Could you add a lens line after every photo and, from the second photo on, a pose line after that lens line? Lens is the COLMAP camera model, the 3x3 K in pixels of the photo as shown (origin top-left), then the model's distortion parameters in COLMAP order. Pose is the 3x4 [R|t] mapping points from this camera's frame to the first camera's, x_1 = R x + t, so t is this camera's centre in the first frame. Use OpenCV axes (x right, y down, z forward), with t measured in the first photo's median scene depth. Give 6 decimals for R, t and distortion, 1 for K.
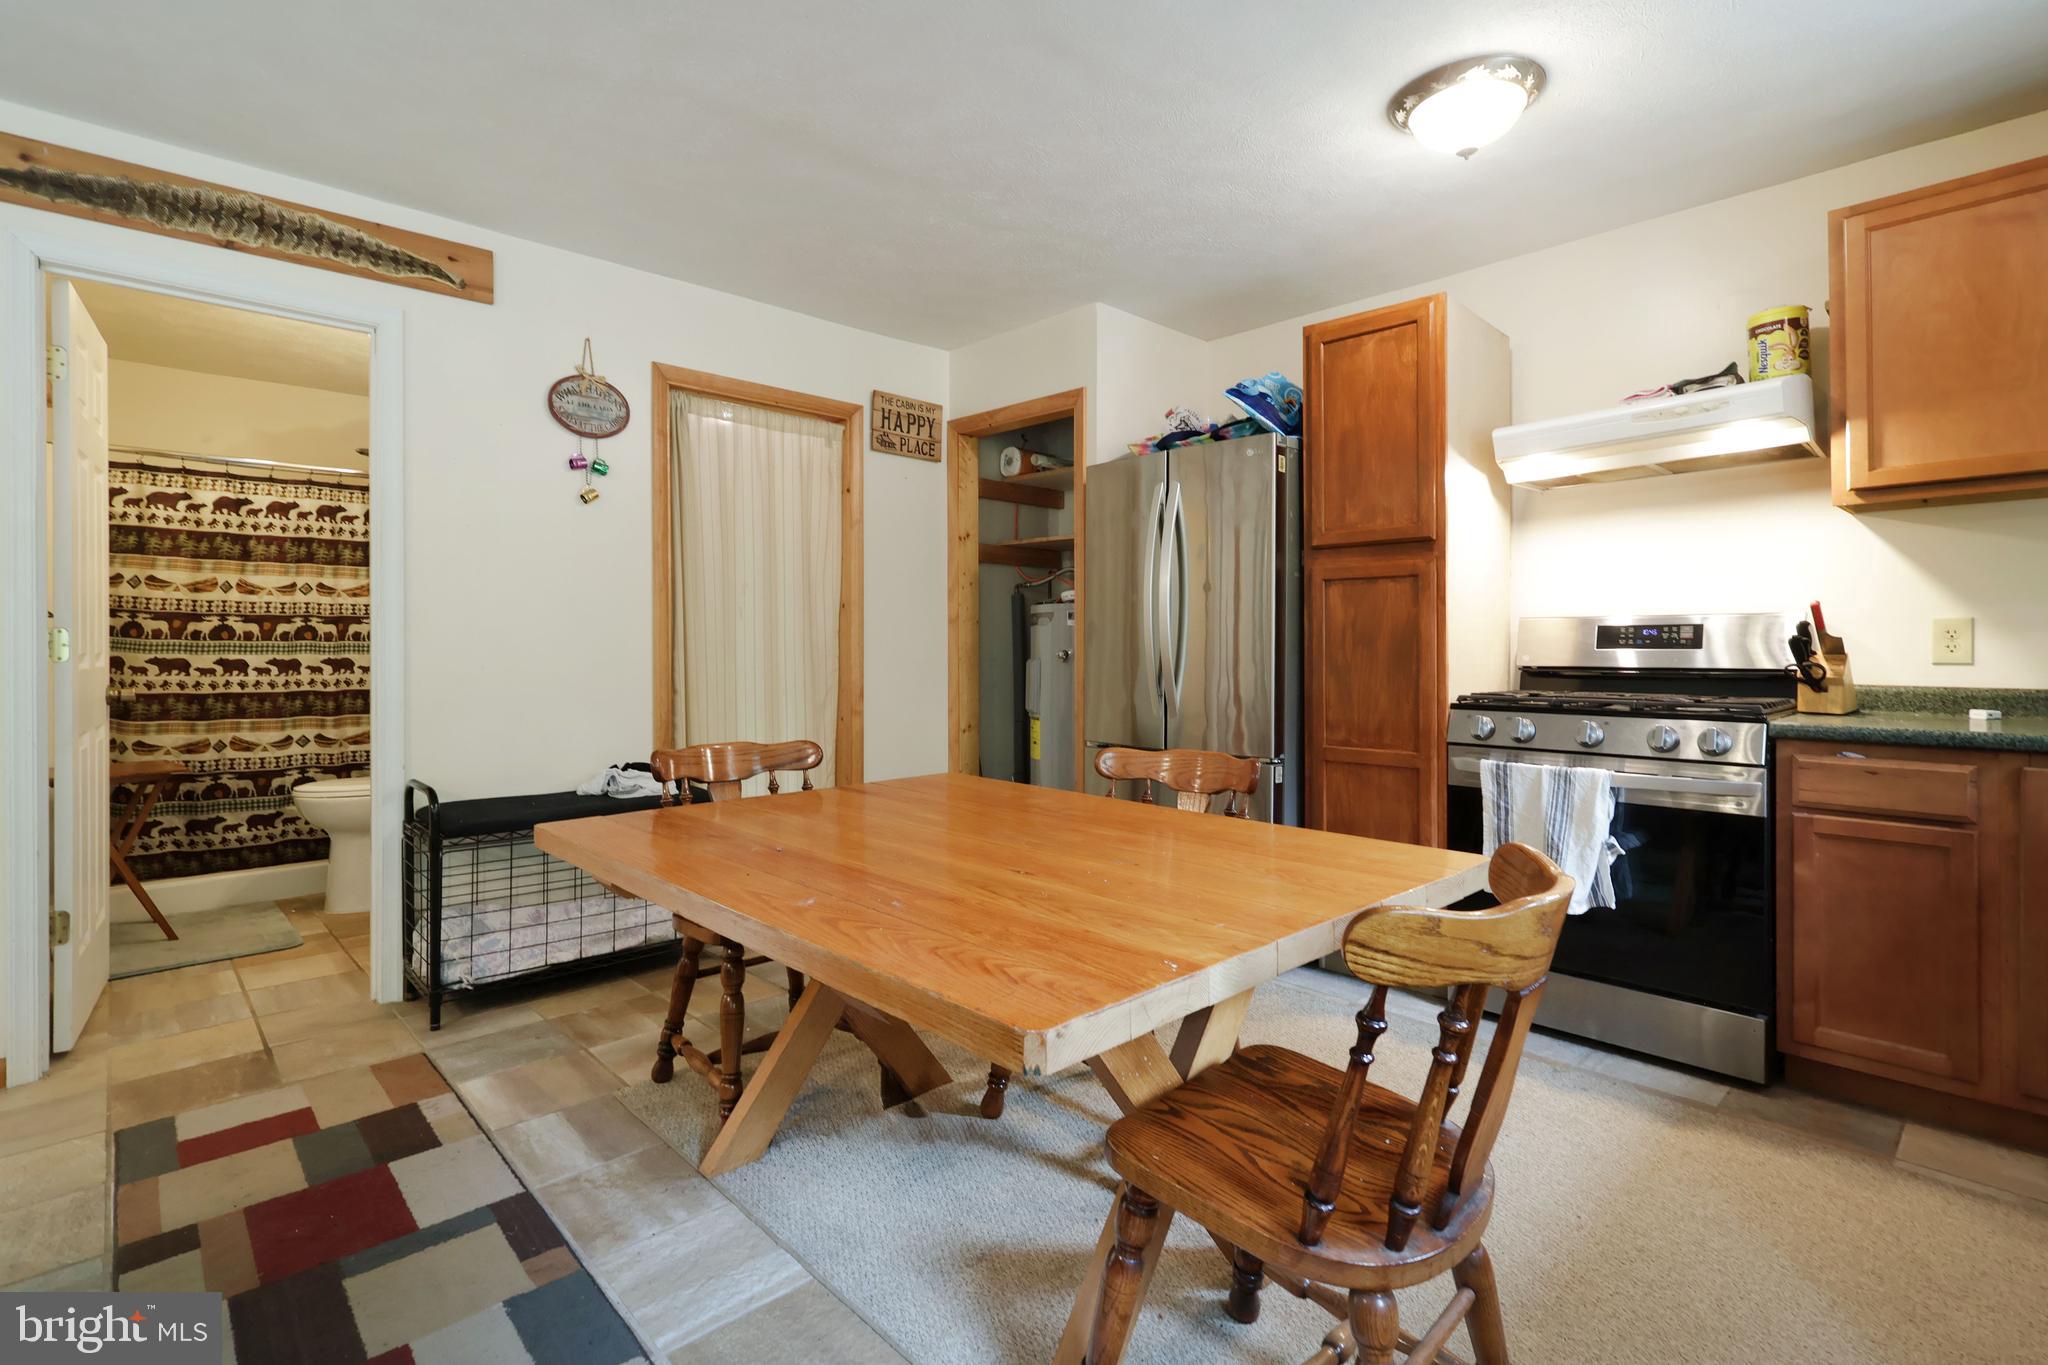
lens RADIAL K [[958.5, 0, 1023.5], [0, 958.5, 646.2], [0, 0, 1]] dist [0.001778, 0.000142]
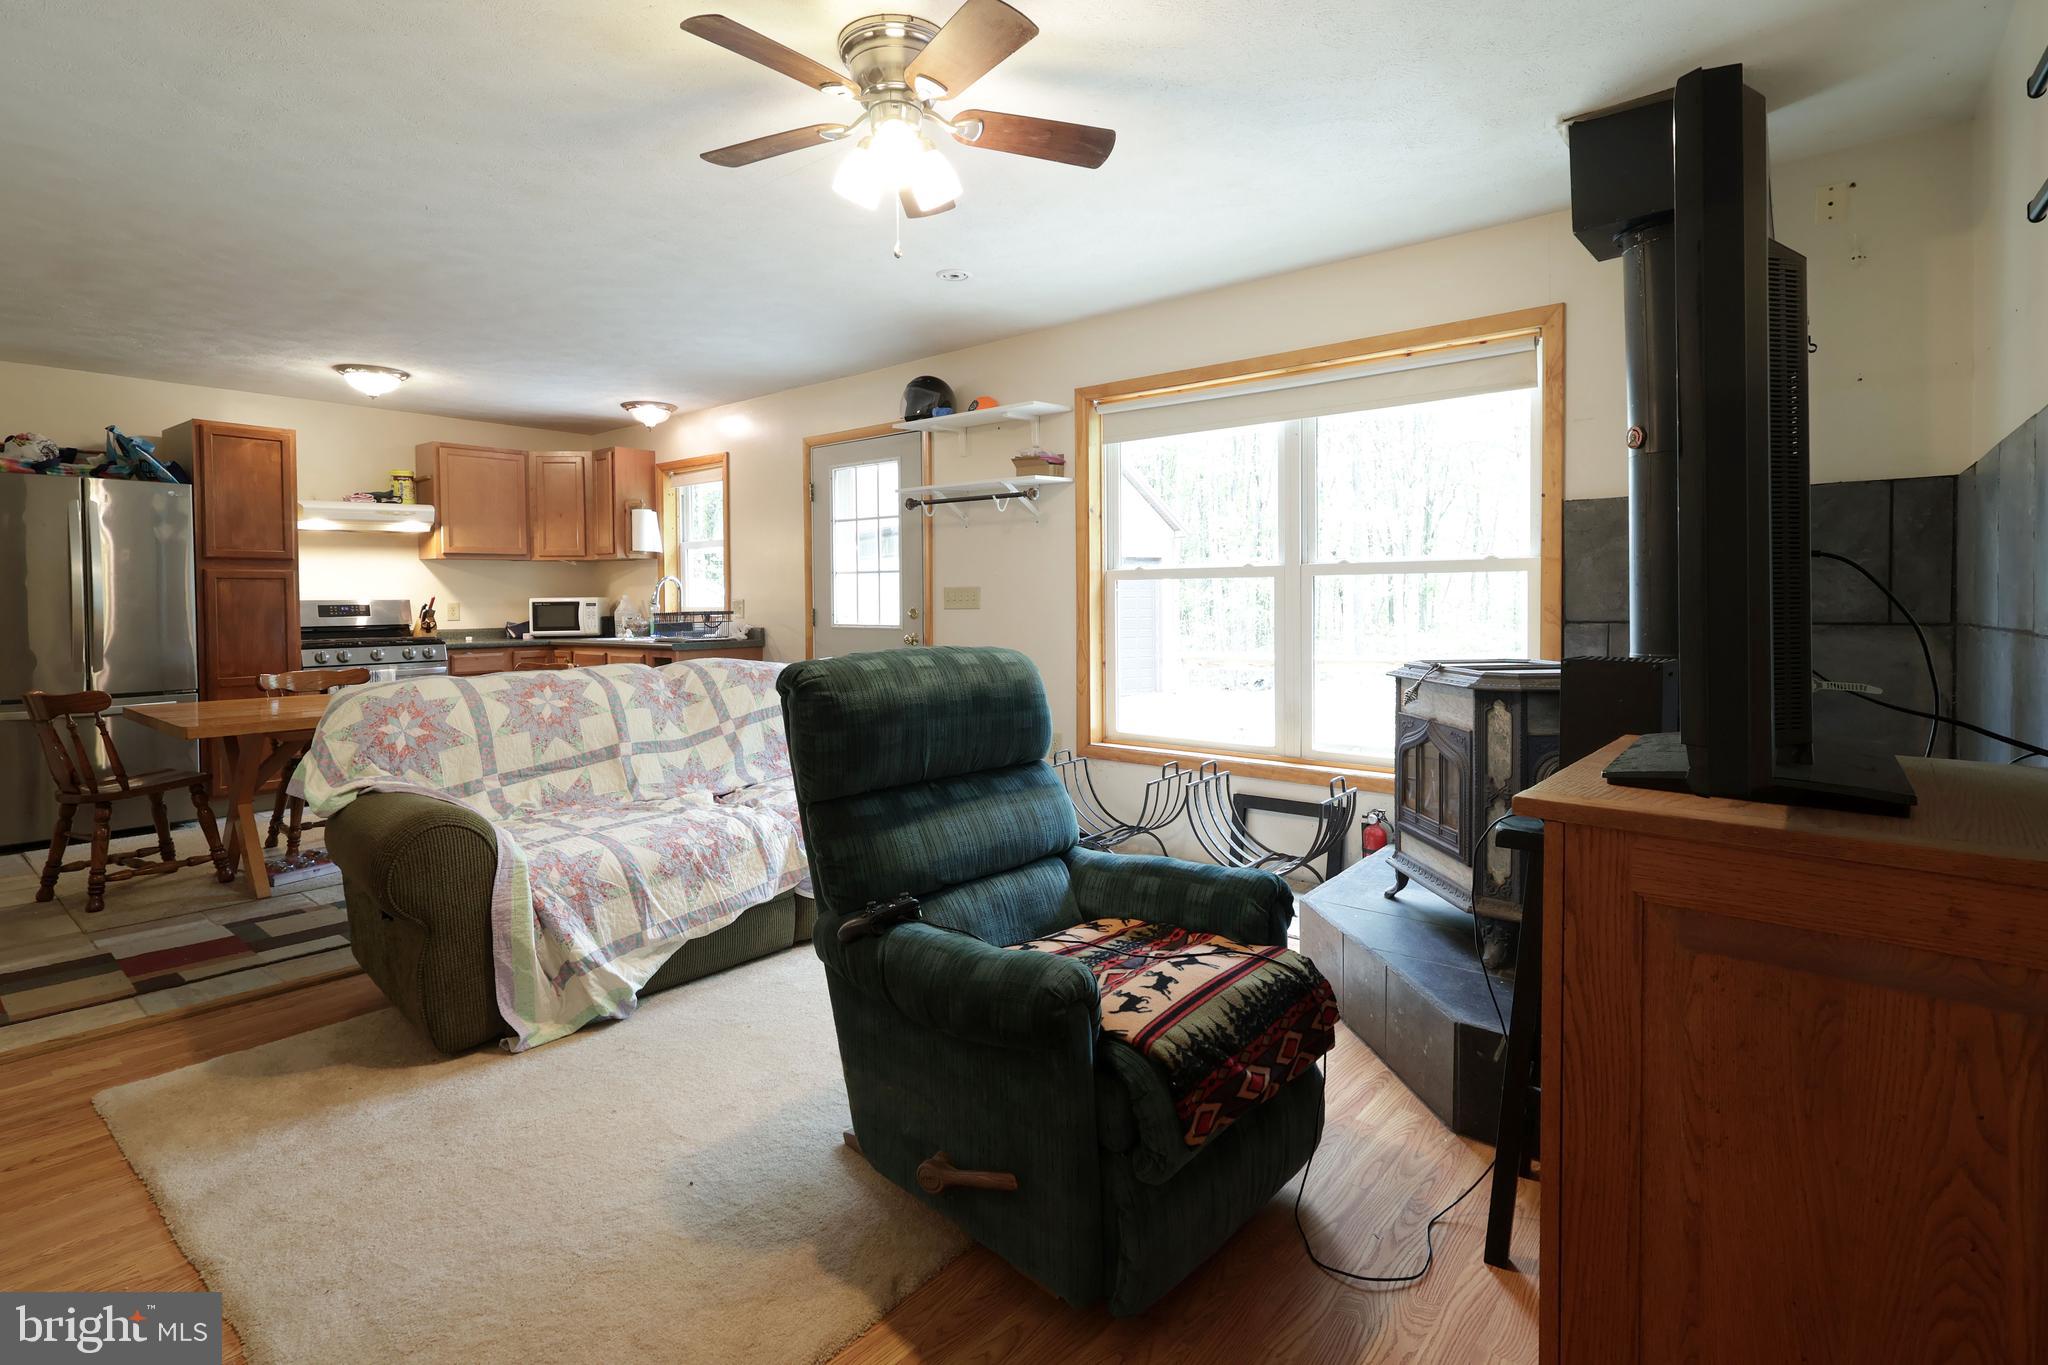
lens RADIAL K [[958.5, 0, 1005.8], [0, 958.5, 610.0], [0, 0, 1]] dist [0.001778, 0.000142]
pose [[-0.134220, -0.006861, 0.990928, -1.616906], [0.014285, 0.999859, 0.008858, -0.010430], [-0.990849, 0.015344, -0.134103, -0.123097]]
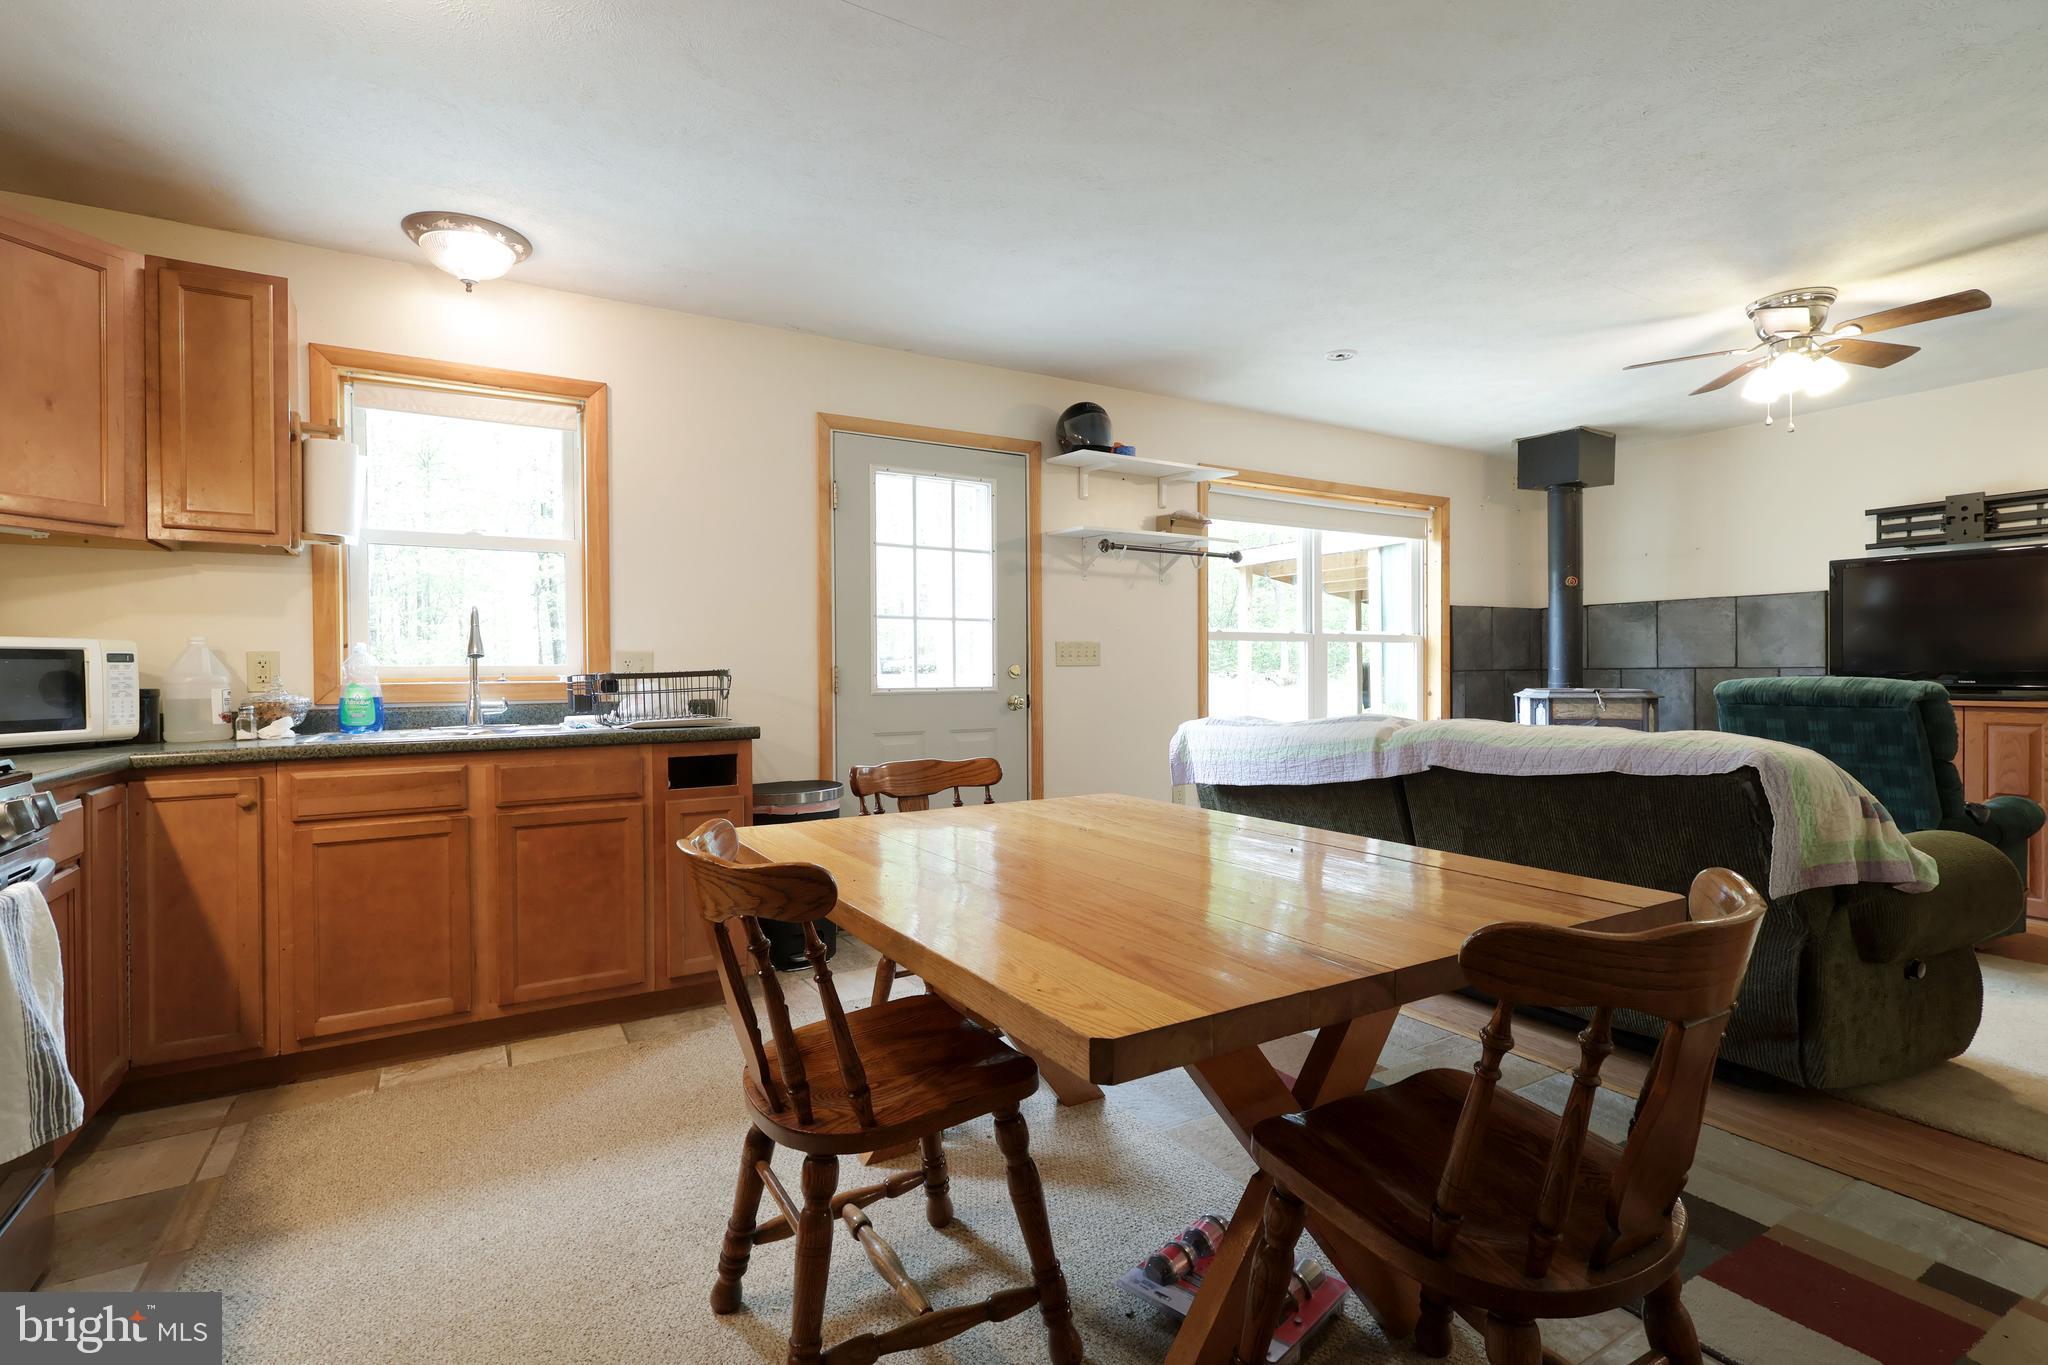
lens RADIAL K [[958.5, 0, 1028.7], [0, 958.5, 678.2], [0, 0, 1]] dist [0.001778, 0.000142]
pose [[-0.978789, 0.010616, 0.204596, -0.118836], [0.013338, 0.999840, 0.011928, 0.001558], [-0.204437, 0.014404, -0.978774, 1.279315]]
